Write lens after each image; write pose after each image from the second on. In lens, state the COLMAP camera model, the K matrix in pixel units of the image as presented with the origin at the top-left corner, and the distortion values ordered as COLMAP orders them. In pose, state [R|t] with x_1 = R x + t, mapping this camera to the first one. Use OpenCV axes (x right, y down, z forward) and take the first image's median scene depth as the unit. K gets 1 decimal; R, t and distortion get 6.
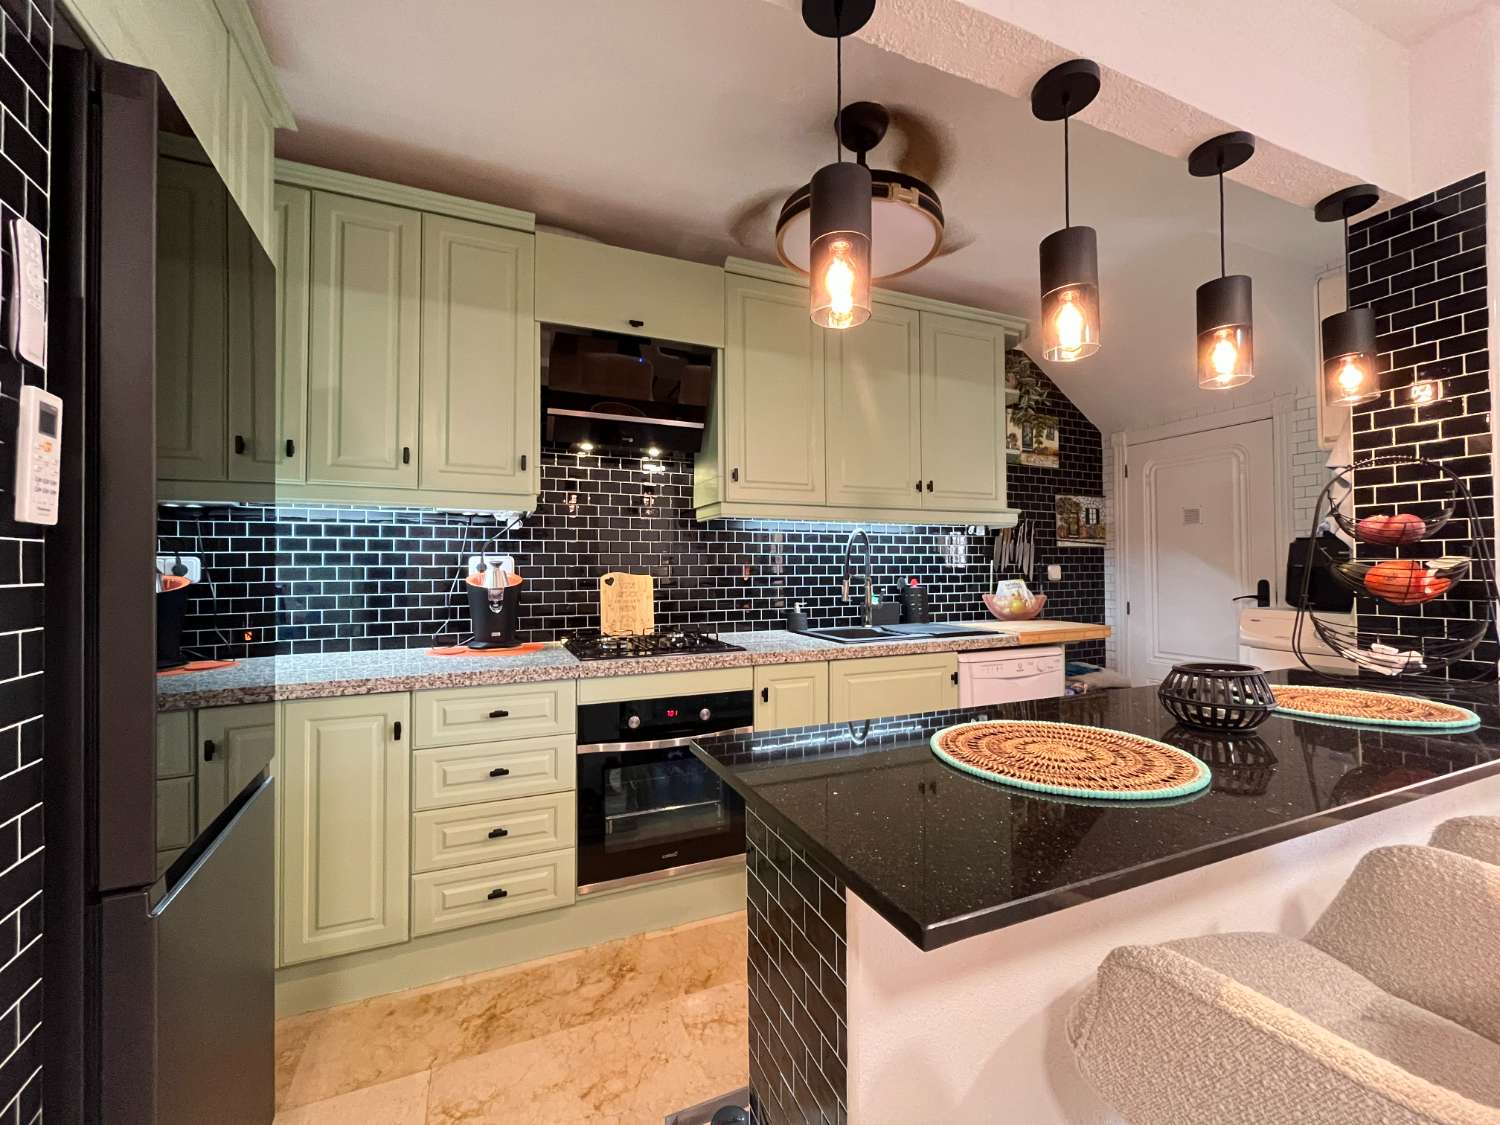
lens RADIAL K [[608.1, 0, 746.5], [0, 608.1, 561.7], [0, 0, 1]] dist [-0.004130, 0.000439]
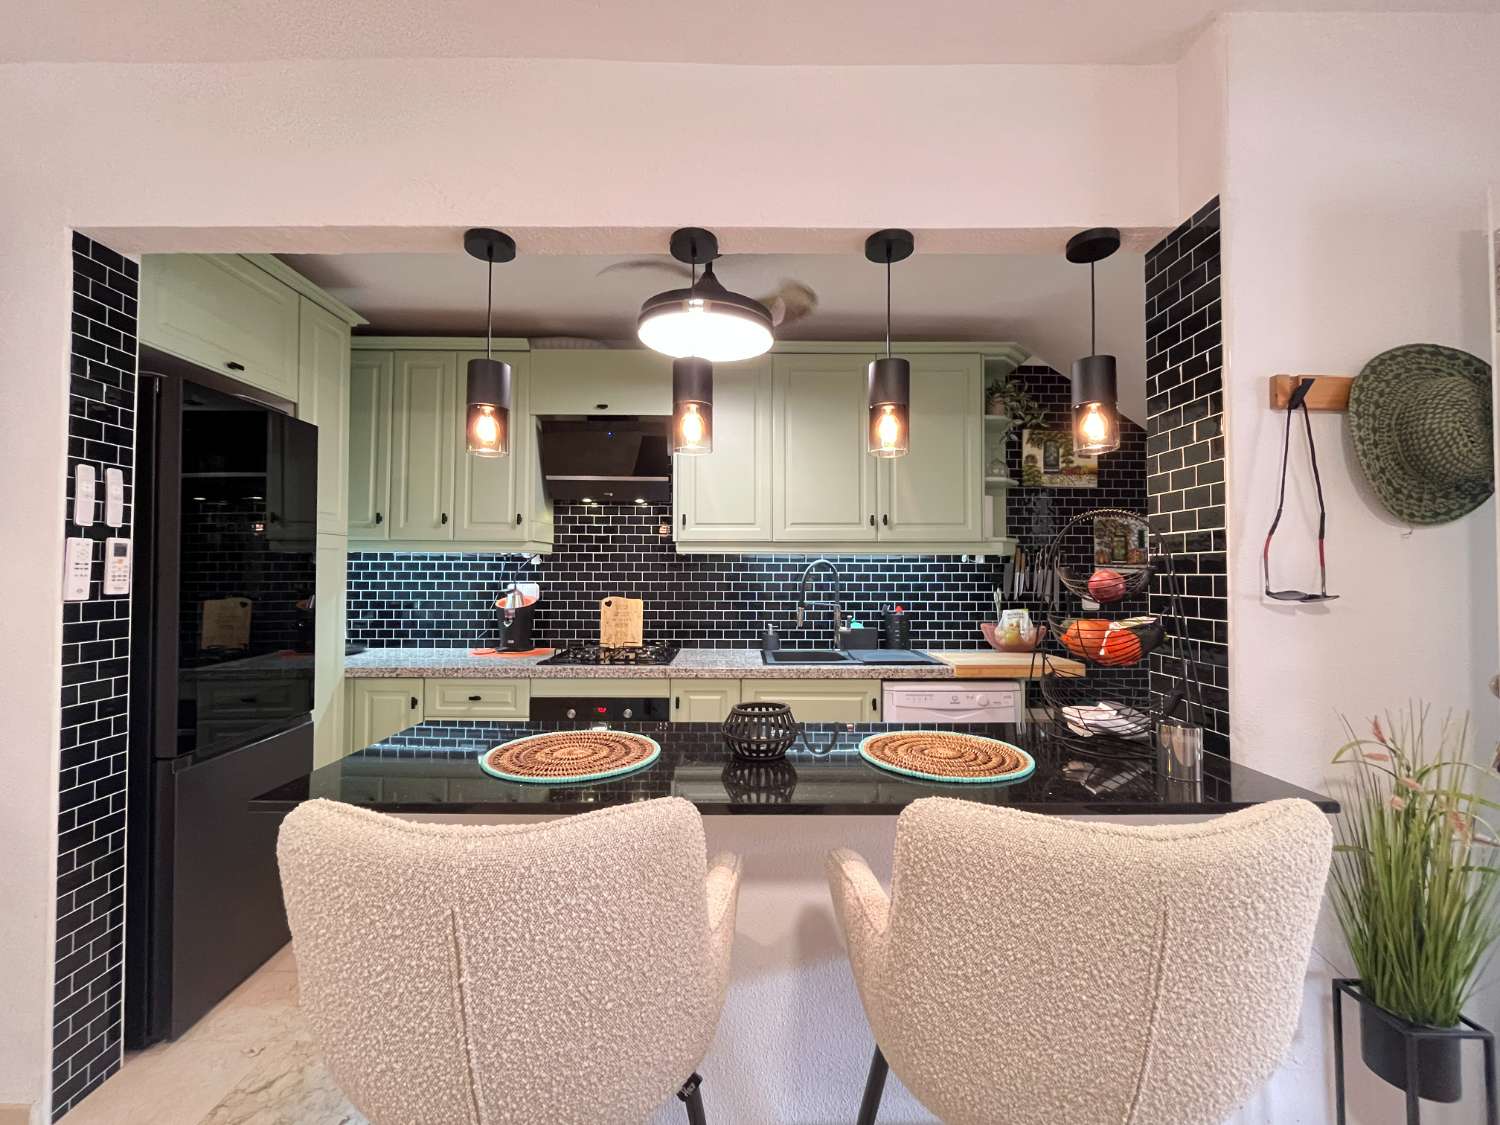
lens RADIAL K [[608.1, 0, 753.1], [0, 608.1, 557.8], [0, 0, 1]] dist [-0.004130, 0.000439]
pose [[0.924871, -0.000923, -0.380279, 0.541124], [-0.004154, 0.999913, -0.012532, -0.048921], [0.380258, 0.013170, 0.924787, -0.063616]]
